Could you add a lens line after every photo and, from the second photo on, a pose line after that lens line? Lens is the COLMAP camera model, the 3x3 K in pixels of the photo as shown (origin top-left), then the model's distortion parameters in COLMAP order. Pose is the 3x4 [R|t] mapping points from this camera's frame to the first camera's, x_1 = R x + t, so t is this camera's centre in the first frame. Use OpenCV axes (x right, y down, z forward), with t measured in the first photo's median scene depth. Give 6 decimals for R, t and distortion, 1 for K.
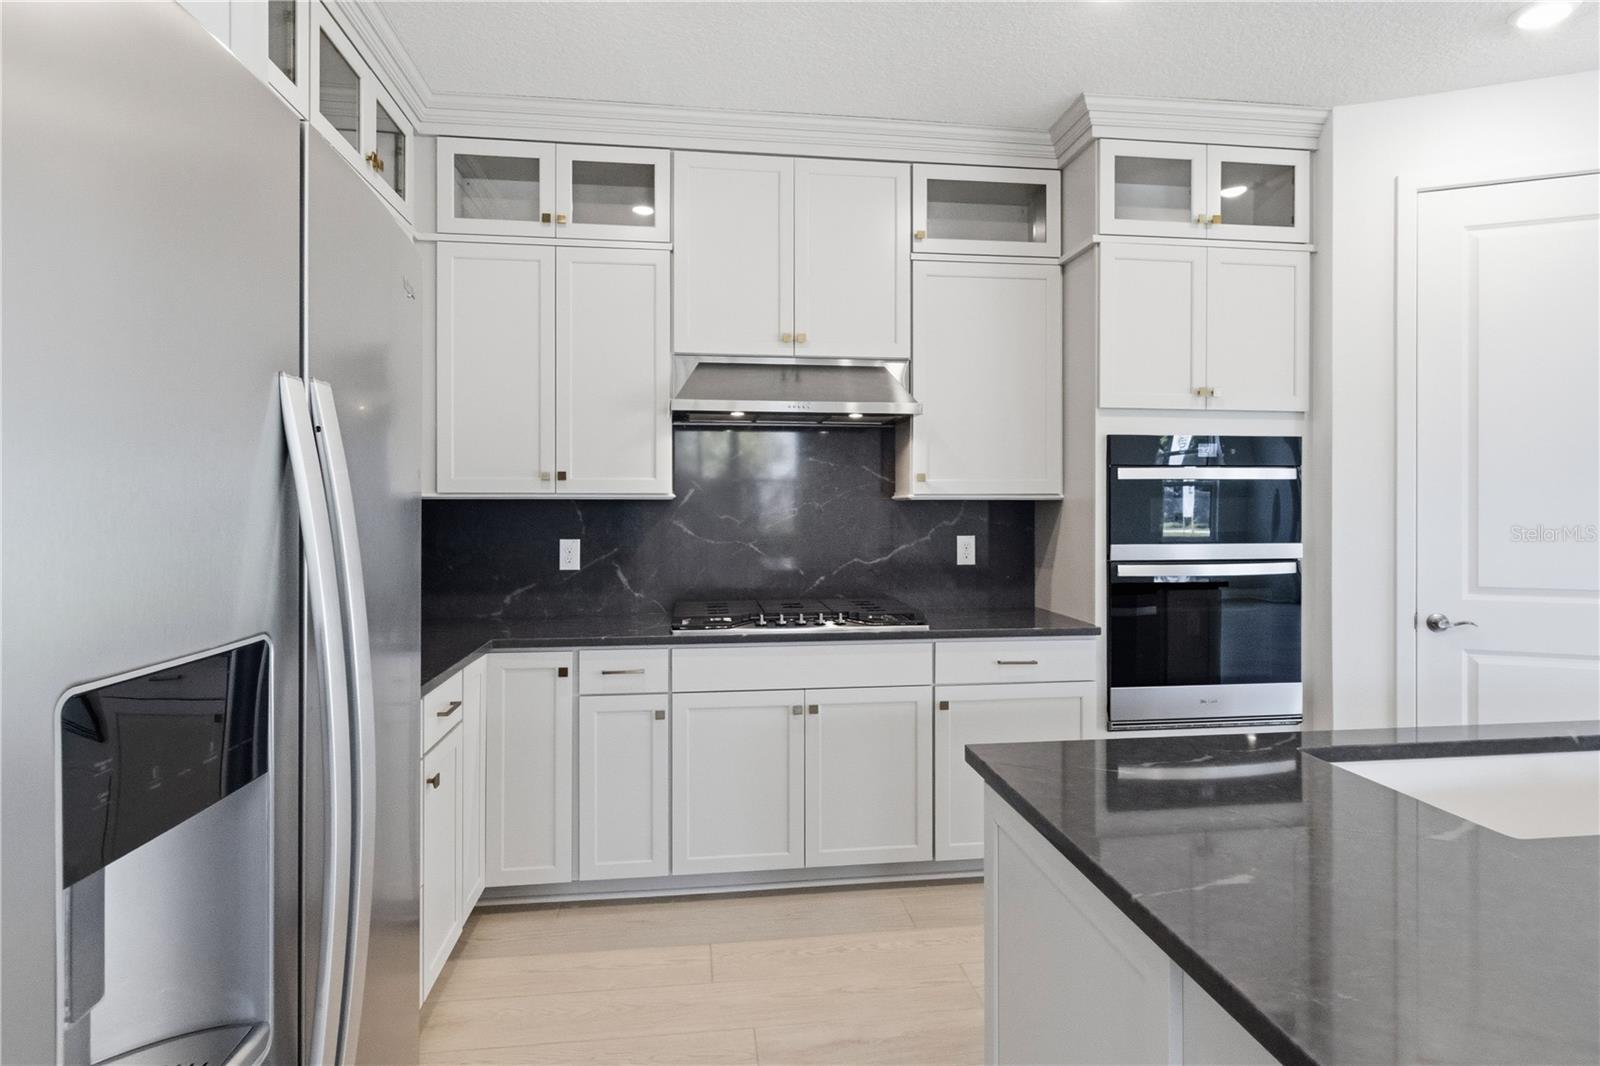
lens RADIAL K [[855.5, 0, 812.9], [0, 855.5, 503.9], [0, 0, 1]] dist [0.000948, -0.000444]
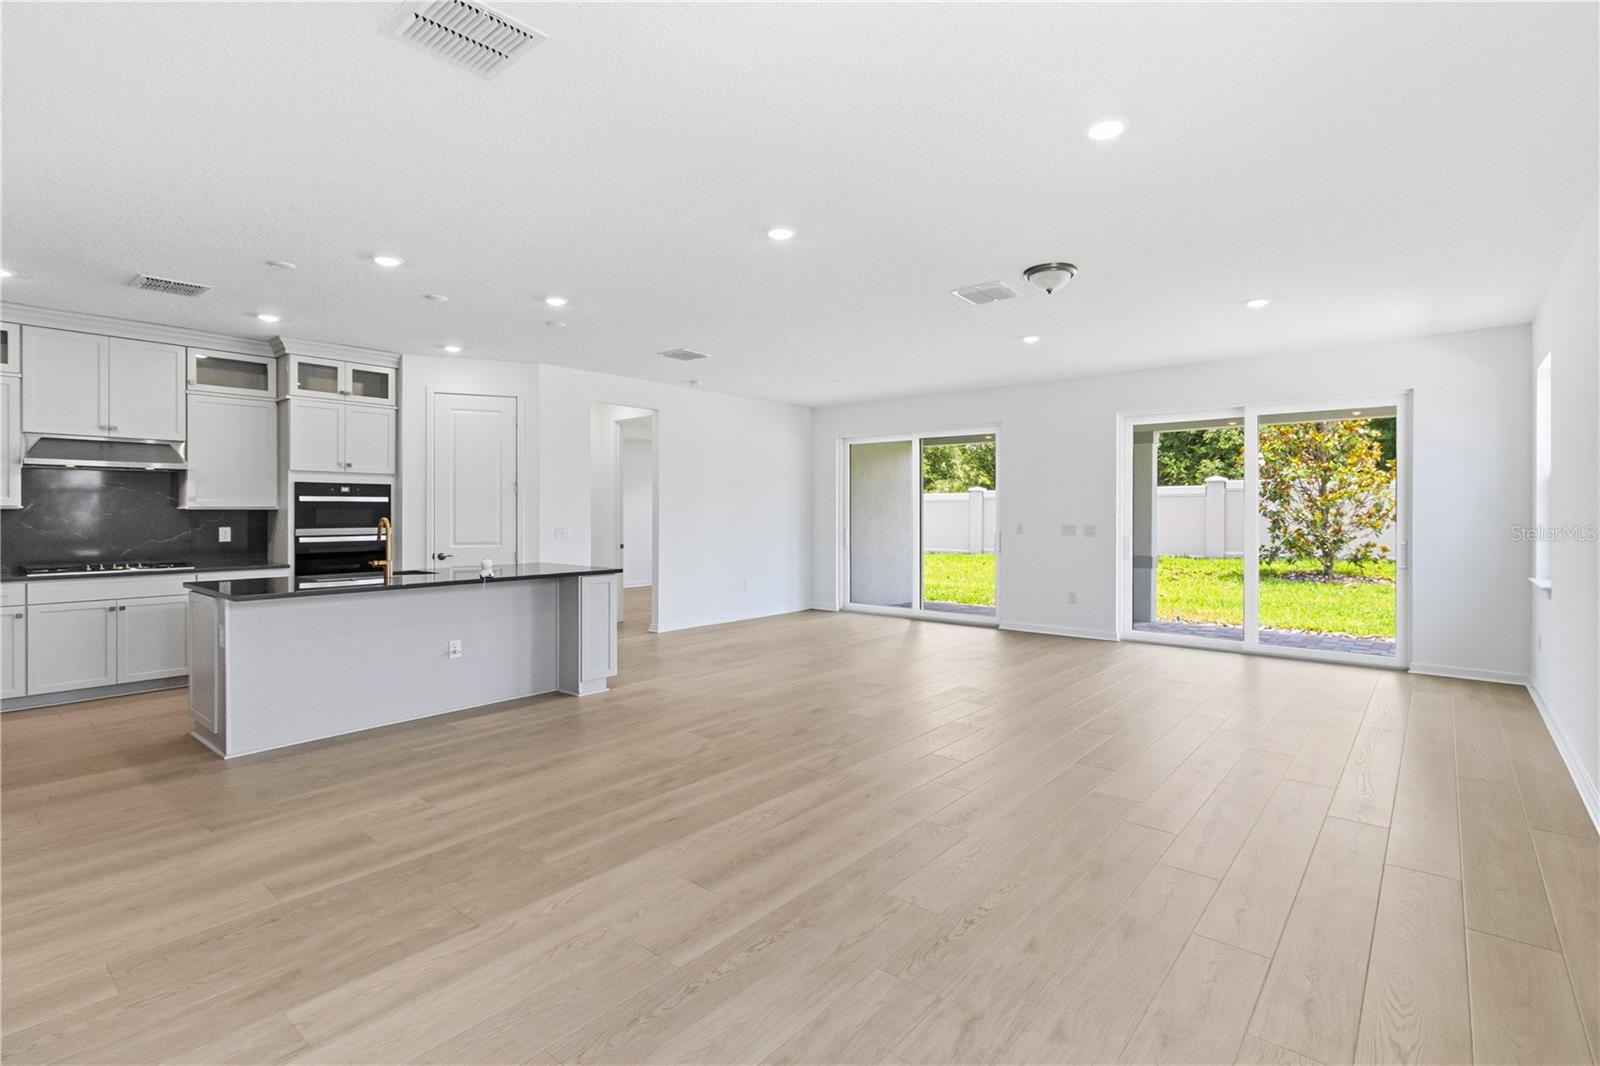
lens RADIAL K [[743.8, 0, 803.3], [0, 743.8, 514.3], [0, 0, 1]] dist [0.002513, -0.001212]
pose [[0.739197, -0.001235, 0.673488, 0.004831], [0.000557, 0.999999, 0.001223, 0.005663], [-0.673489, -0.000529, 0.739197, -1.399915]]
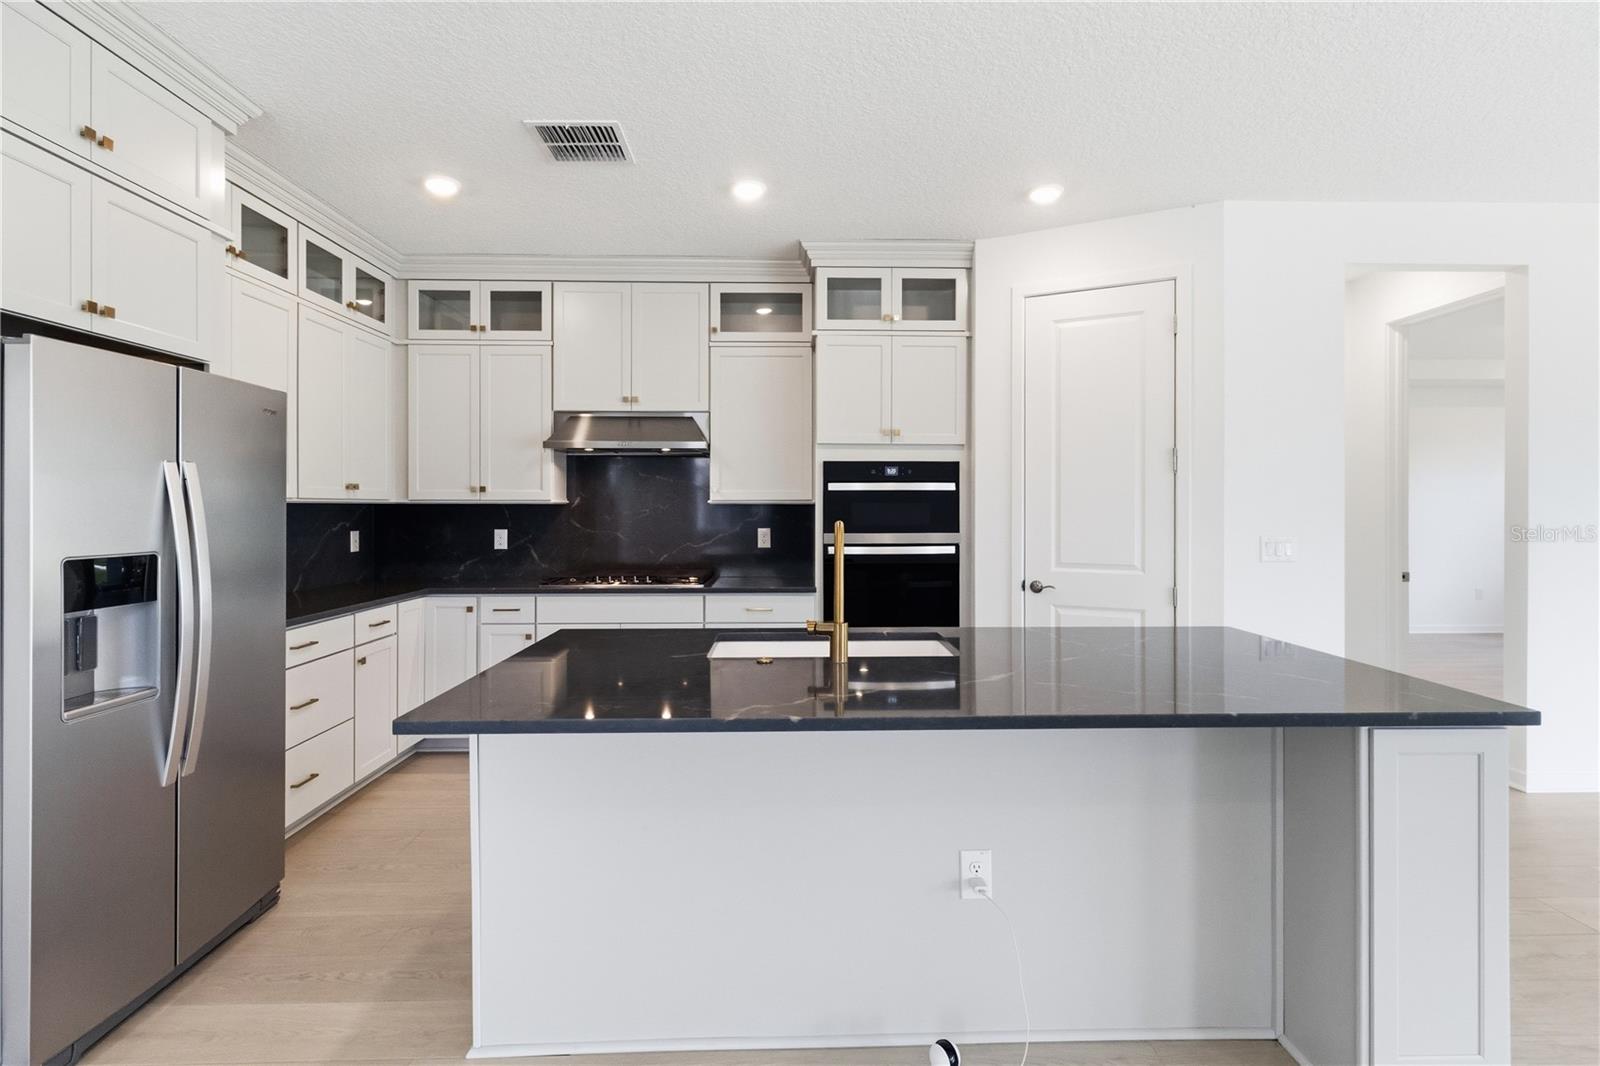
lens RADIAL K [[751.7, 0, 815.4], [0, 751.7, 505.6], [0, 0, 1]] dist [0.001643, 0.000244]
pose [[0.994539, 0.000222, -0.104367, 0.463989], [-0.000289, 1.000000, -0.000629, -0.001181], [0.104366, 0.000655, 0.994539, -0.326712]]
